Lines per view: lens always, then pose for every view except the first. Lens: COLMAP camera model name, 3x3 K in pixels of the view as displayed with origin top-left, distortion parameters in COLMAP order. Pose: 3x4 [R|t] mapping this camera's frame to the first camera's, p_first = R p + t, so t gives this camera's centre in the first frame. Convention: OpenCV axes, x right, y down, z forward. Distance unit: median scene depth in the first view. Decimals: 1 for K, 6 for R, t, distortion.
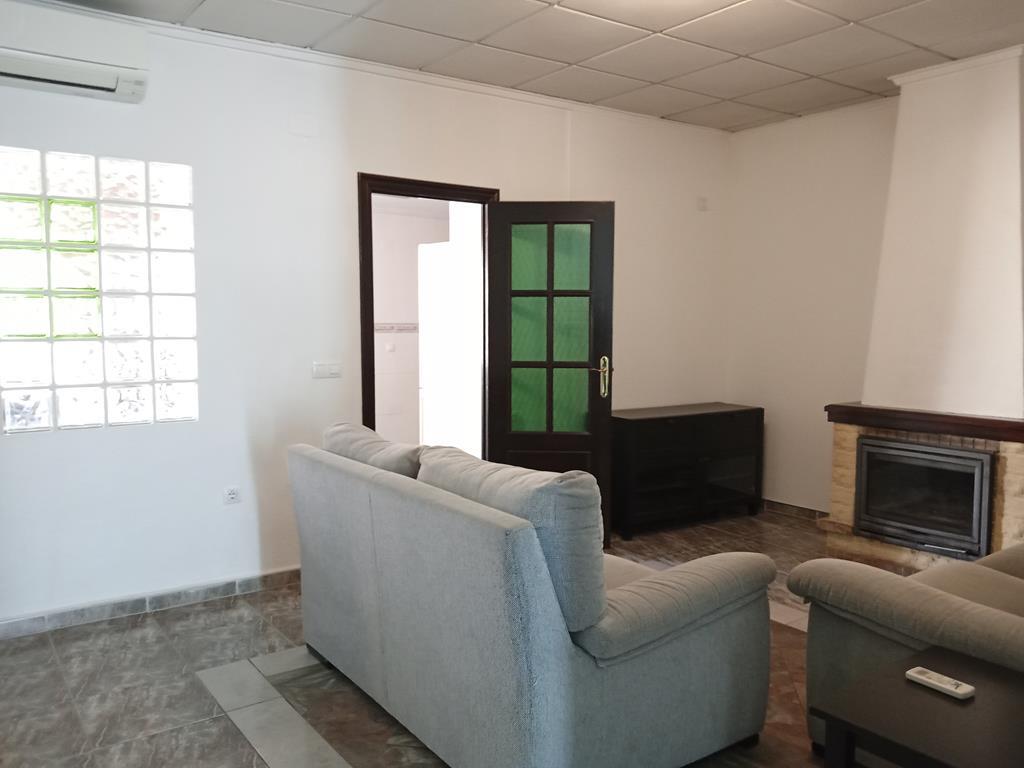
lens RADIAL K [[817.9, 0, 516.3], [0, 817.9, 384.2], [0, 0, 1]] dist [0.084722, -0.158067]
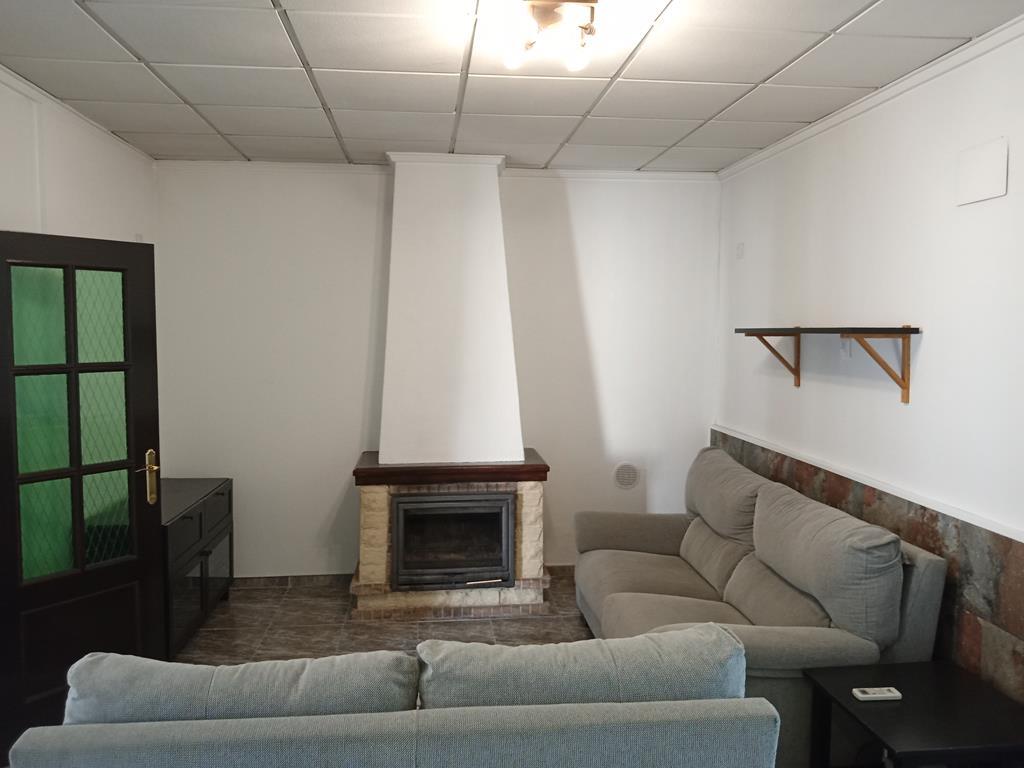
lens RADIAL K [[817.9, 0, 516.3], [0, 817.9, 384.2], [0, 0, 1]] dist [0.084722, -0.158067]
pose [[0.492617, -0.061327, 0.868083, -0.427651], [0.069654, 0.997092, 0.030914, -0.105690], [-0.867454, 0.045236, 0.495456, 0.377724]]
